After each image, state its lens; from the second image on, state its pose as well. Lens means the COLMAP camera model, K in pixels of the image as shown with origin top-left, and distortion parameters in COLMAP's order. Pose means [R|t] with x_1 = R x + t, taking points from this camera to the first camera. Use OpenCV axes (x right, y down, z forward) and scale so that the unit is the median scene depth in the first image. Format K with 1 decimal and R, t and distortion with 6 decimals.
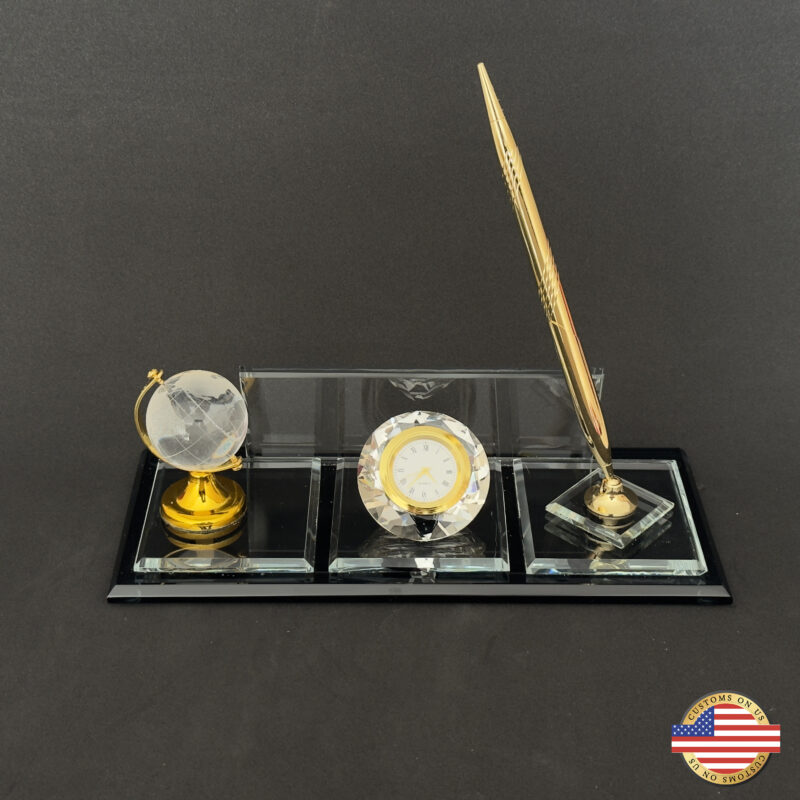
lens RADIAL K [[1390.6, 0, 400.2], [0, 1390.6, 427.2], [0, 0, 1]] dist [0.179311, 0.000000]
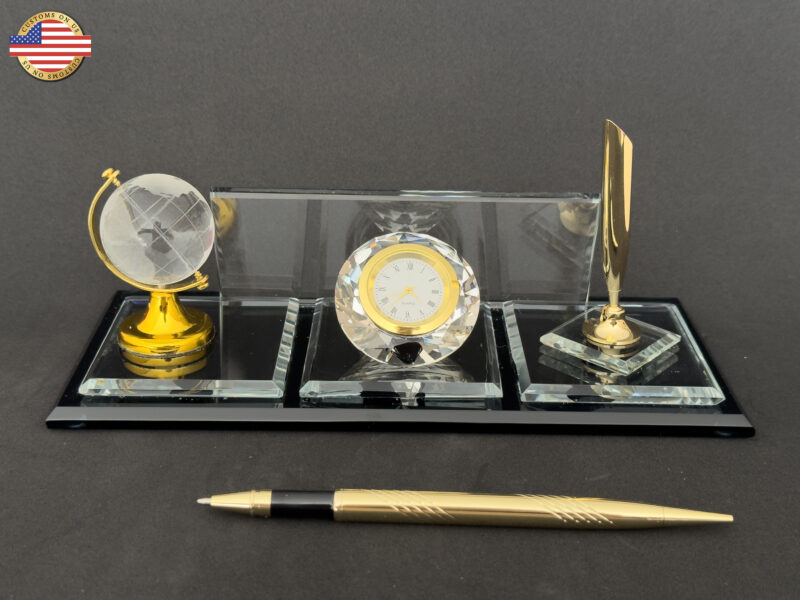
lens RADIAL K [[1116.3, 0, 399.6], [0, 1116.3, 303.3], [0, 0, 1]] dist [0.142809, 0.000000]
pose [[0.999941, 0.010004, 0.004237, 0.008637], [-0.009439, 0.993059, -0.117242, 0.123335], [-0.005380, 0.117195, 0.993094, 0.271727]]
